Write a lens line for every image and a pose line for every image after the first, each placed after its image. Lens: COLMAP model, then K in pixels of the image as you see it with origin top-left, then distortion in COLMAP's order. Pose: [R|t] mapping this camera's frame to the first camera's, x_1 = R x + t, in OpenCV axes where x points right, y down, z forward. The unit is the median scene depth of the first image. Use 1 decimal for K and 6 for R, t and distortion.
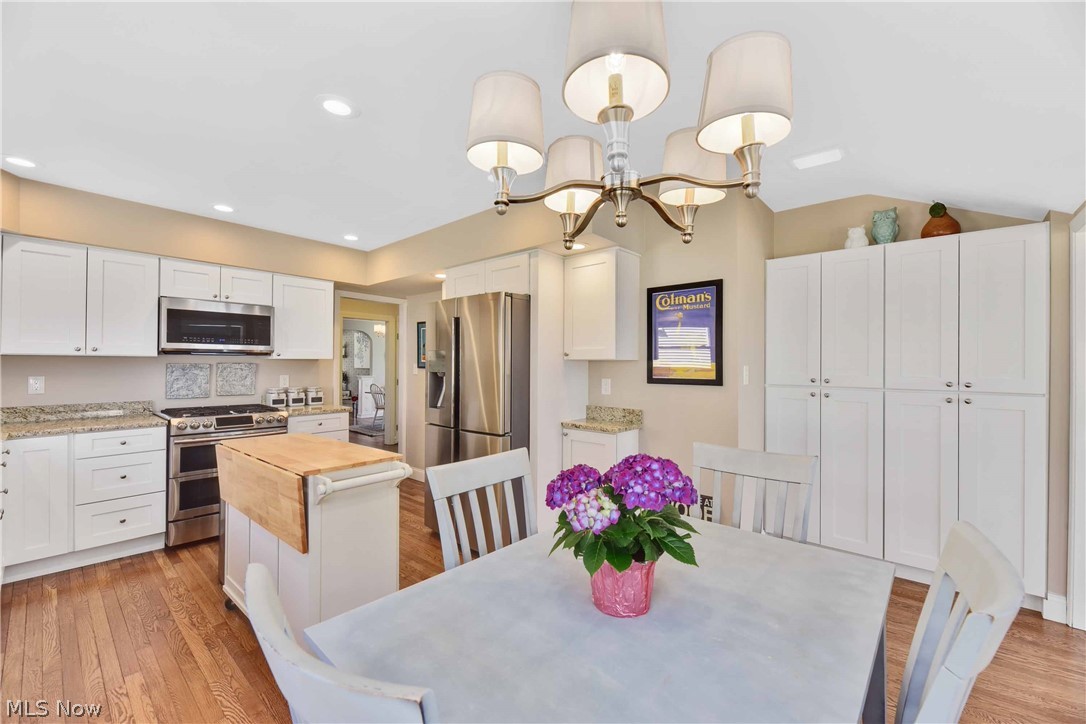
lens RADIAL K [[444.9, 0, 542.9], [0, 444.9, 358.8], [0, 0, 1]] dist [-0.006485, -0.000202]
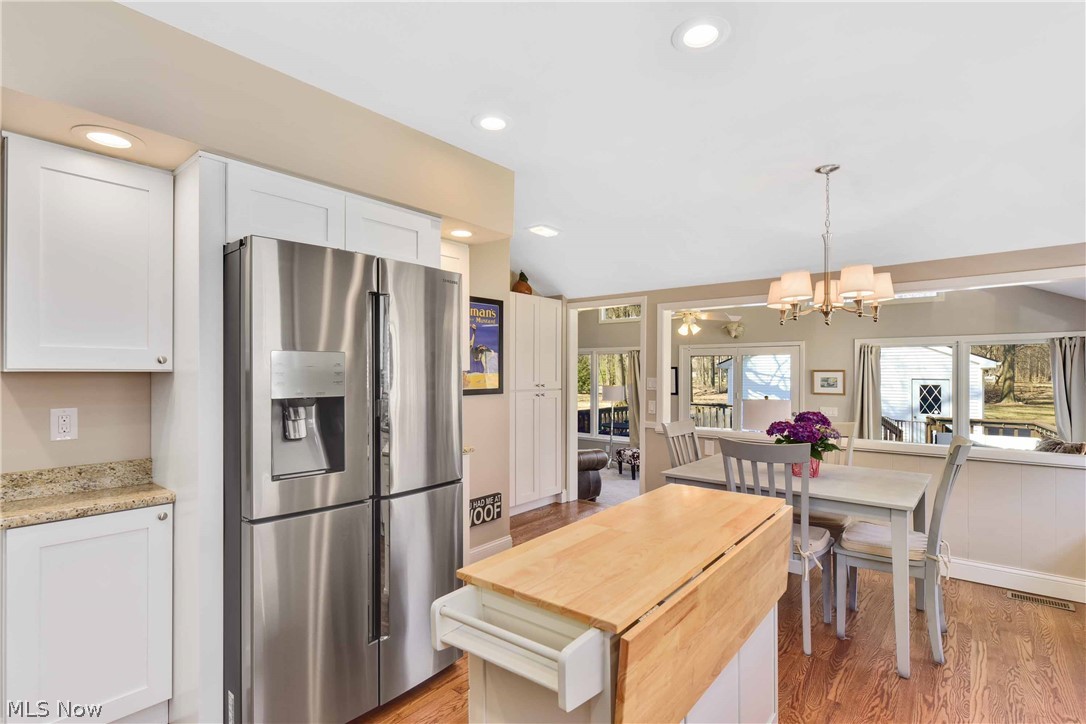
lens RADIAL K [[525.4, 0, 545.2], [0, 525.4, 365.9], [0, 0, 1]] dist [0.000242, 0.000114]
pose [[-0.039776, 0.006271, 0.999189, -0.948532], [-0.007457, 0.999951, -0.006573, -0.002112], [-0.999181, -0.007713, -0.039728, 0.933218]]
